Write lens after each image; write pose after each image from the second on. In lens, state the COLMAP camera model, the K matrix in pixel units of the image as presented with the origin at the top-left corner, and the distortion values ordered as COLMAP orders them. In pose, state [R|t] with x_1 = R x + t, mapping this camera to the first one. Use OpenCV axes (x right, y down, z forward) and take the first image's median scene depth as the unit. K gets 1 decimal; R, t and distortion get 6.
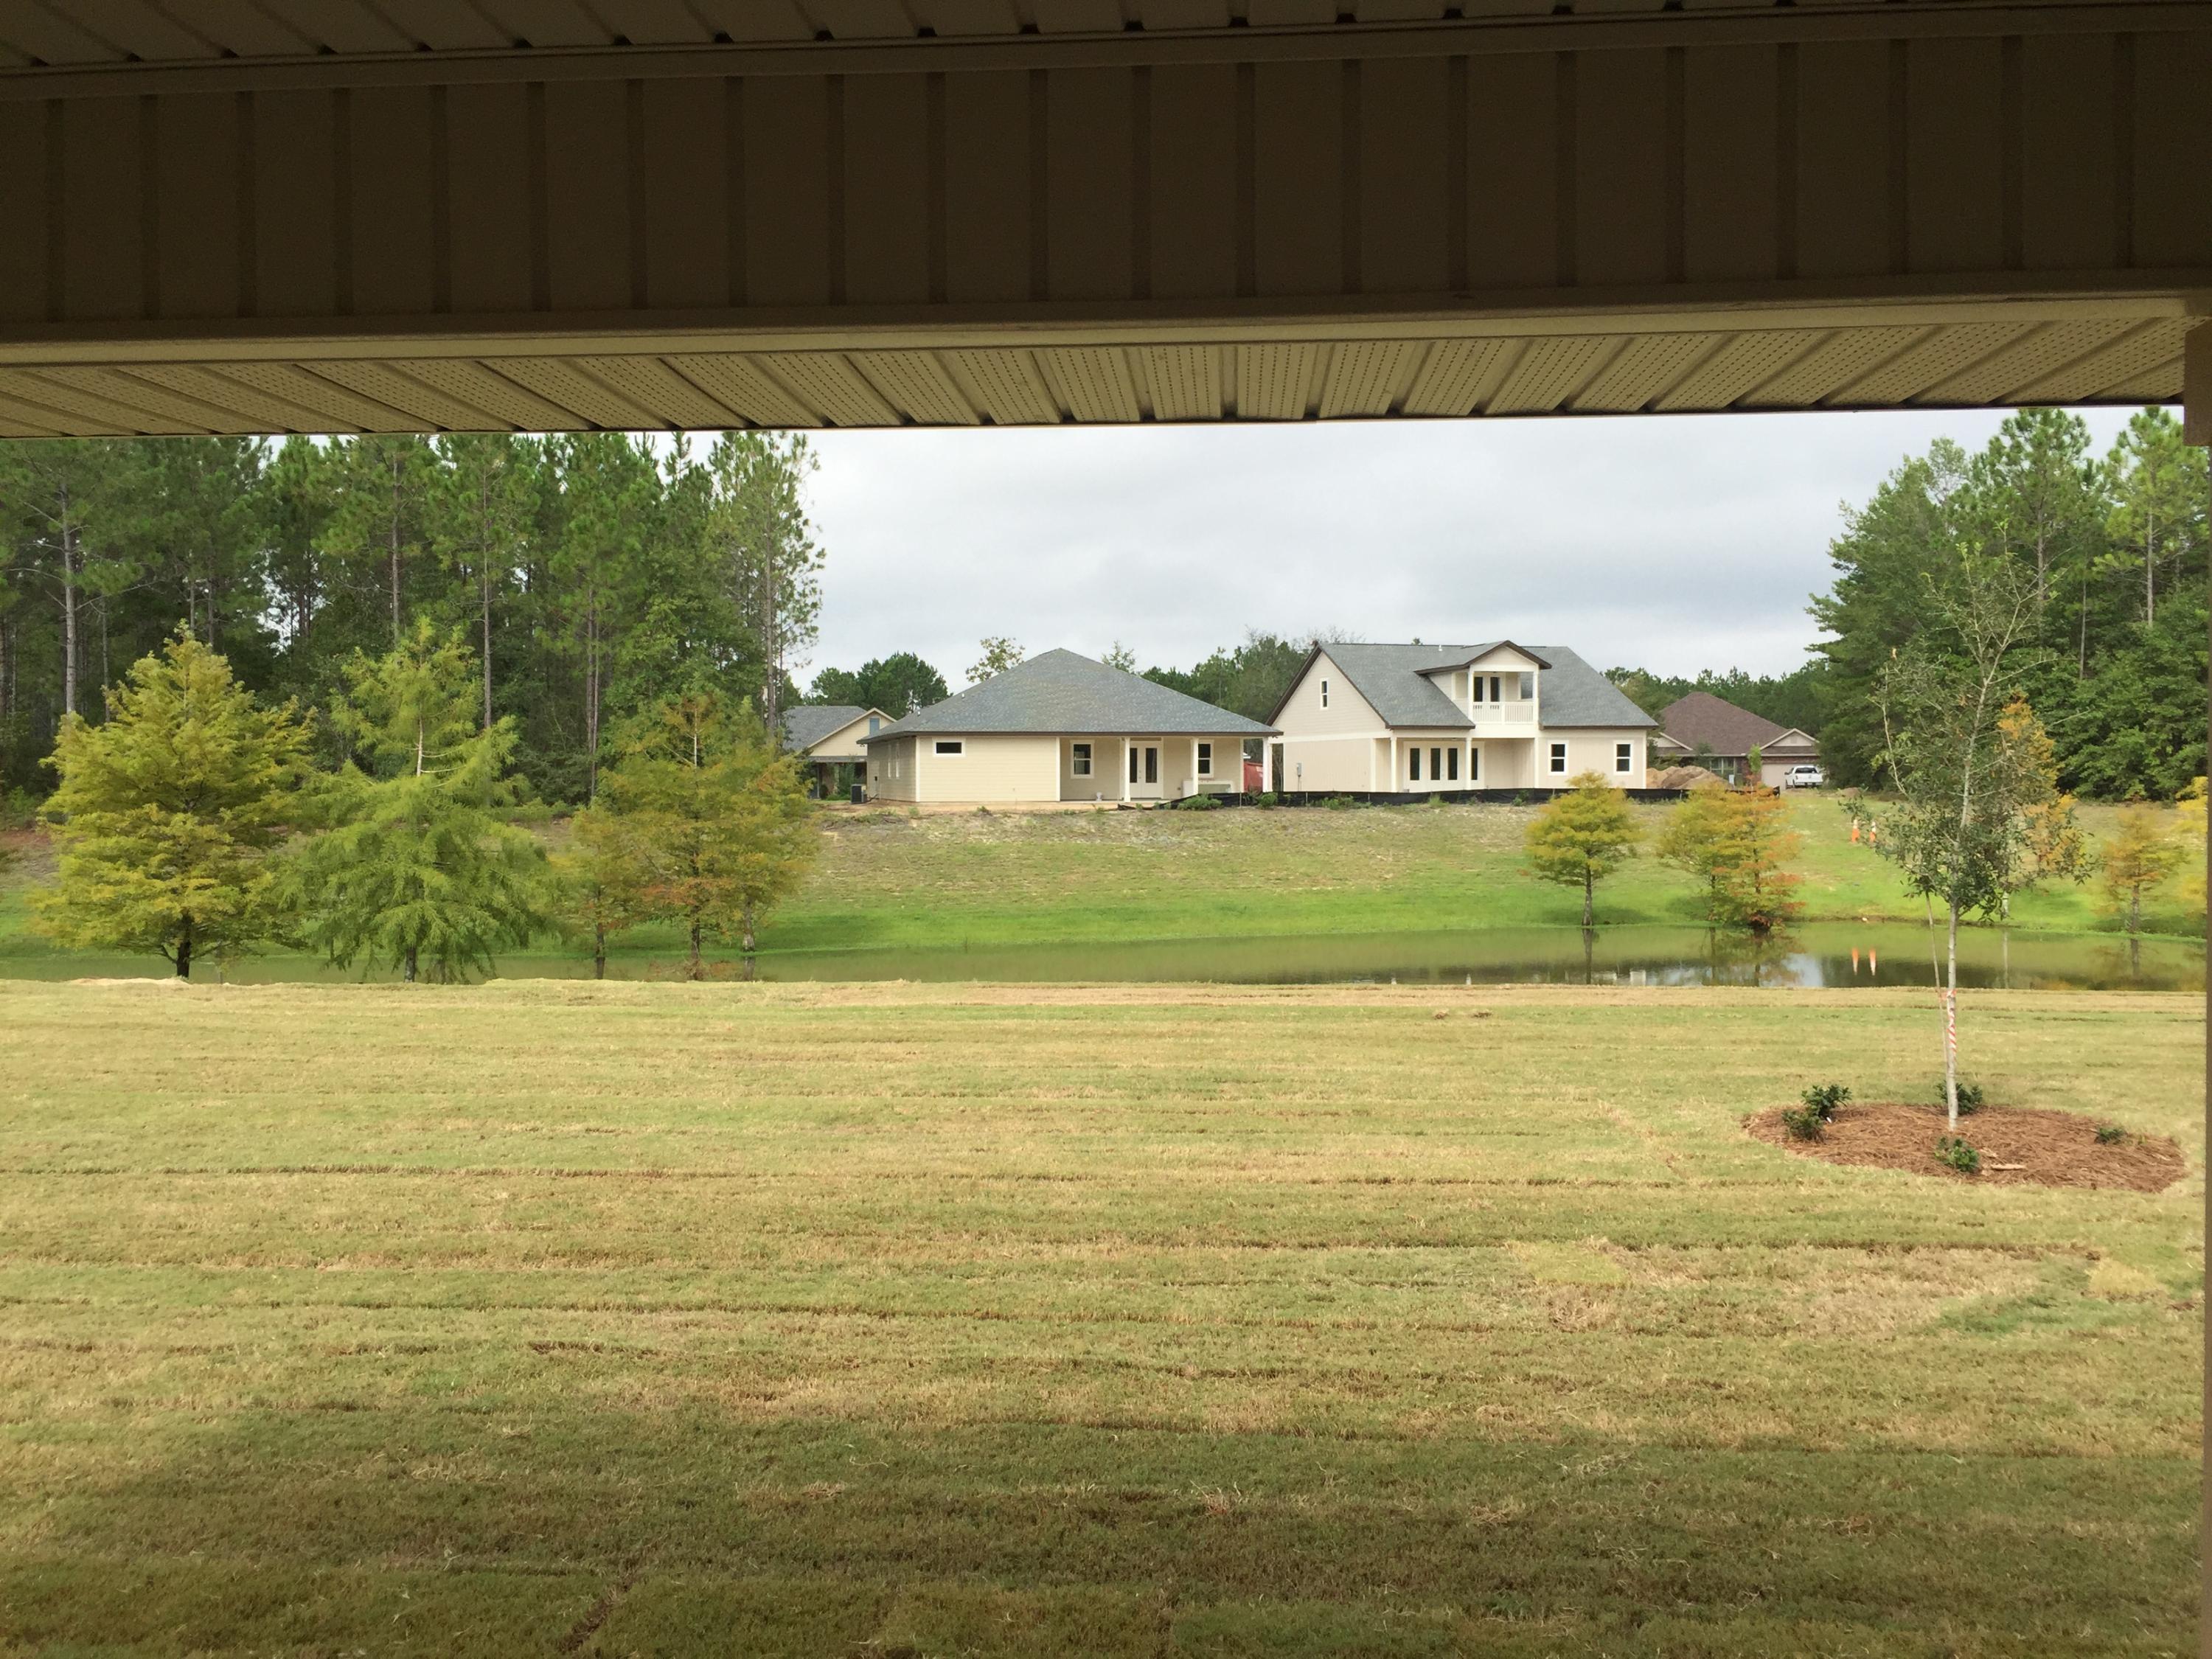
lens RADIAL K [[1906.3, 0, 1108.8], [0, 1906.3, 781.9], [0, 0, 1]] dist [0.102072, -0.001728]
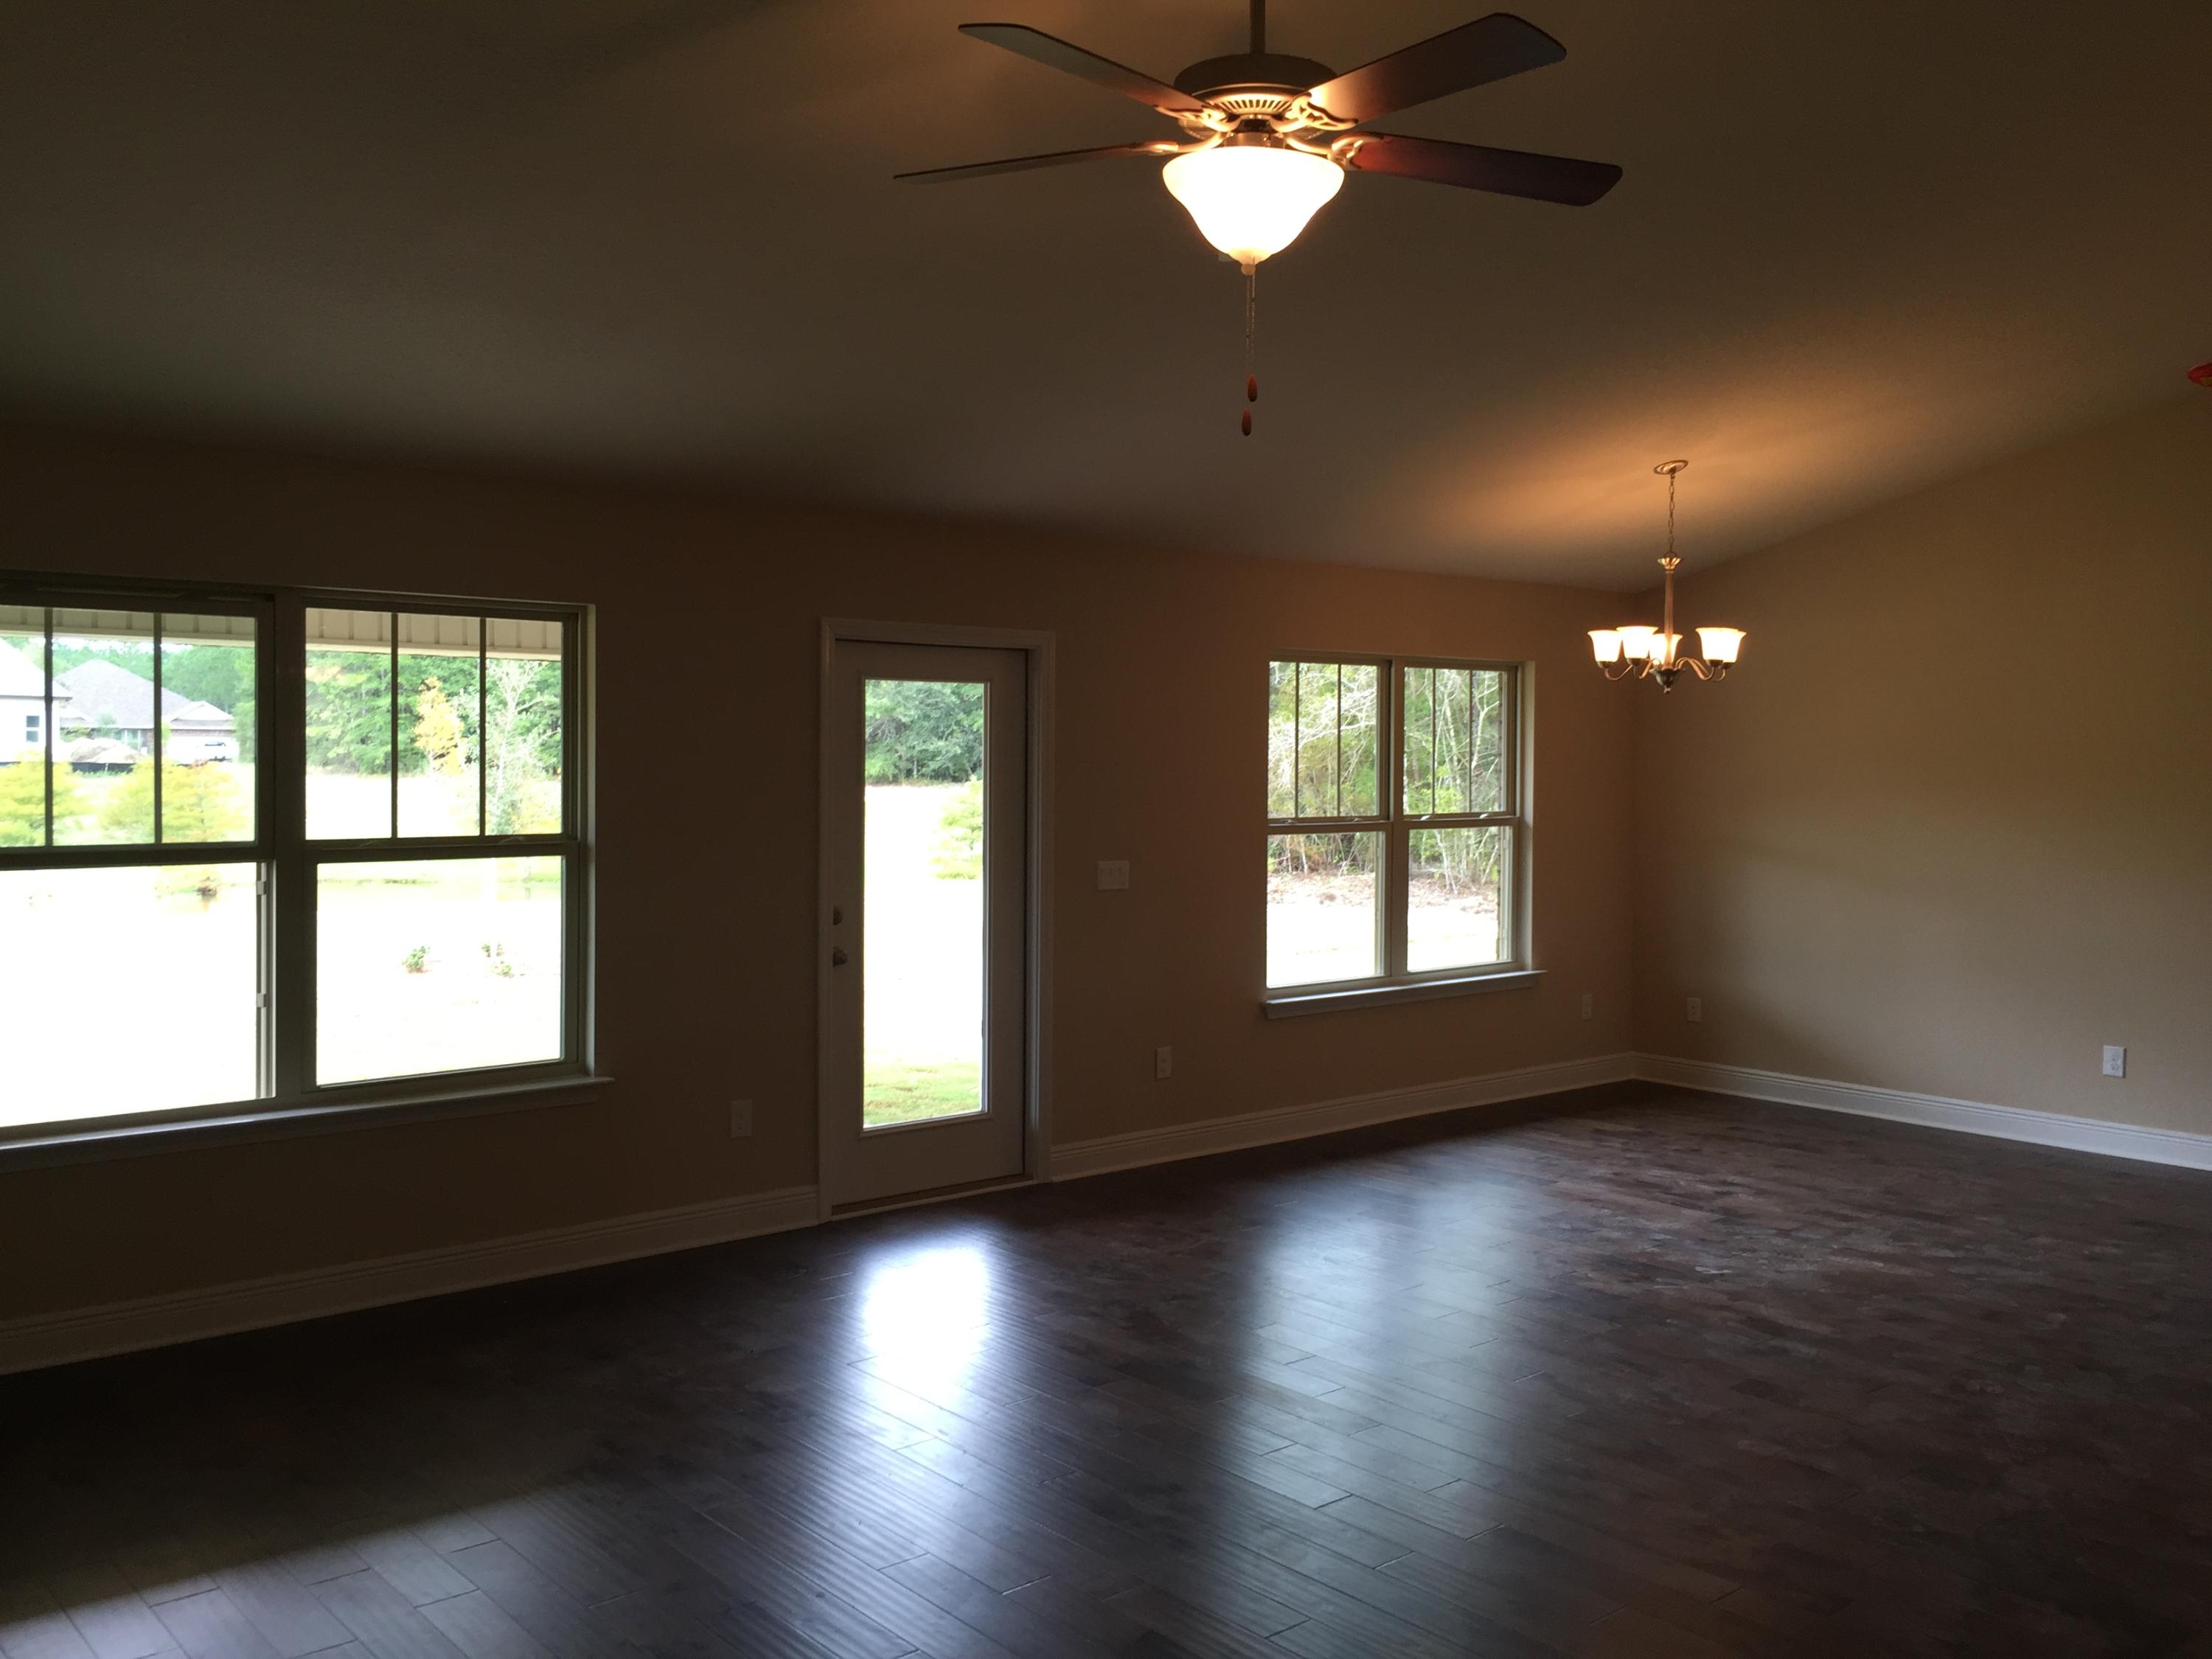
lens RADIAL K [[1906.3, 0, 1108.8], [0, 1906.3, 781.9], [0, 0, 1]] dist [0.102072, -0.001728]
pose [[0.706384, -0.002100, 0.707826, -0.071868], [-0.007912, 0.999910, 0.010862, -0.001679], [-0.707785, -0.013273, 0.706303, -0.111652]]
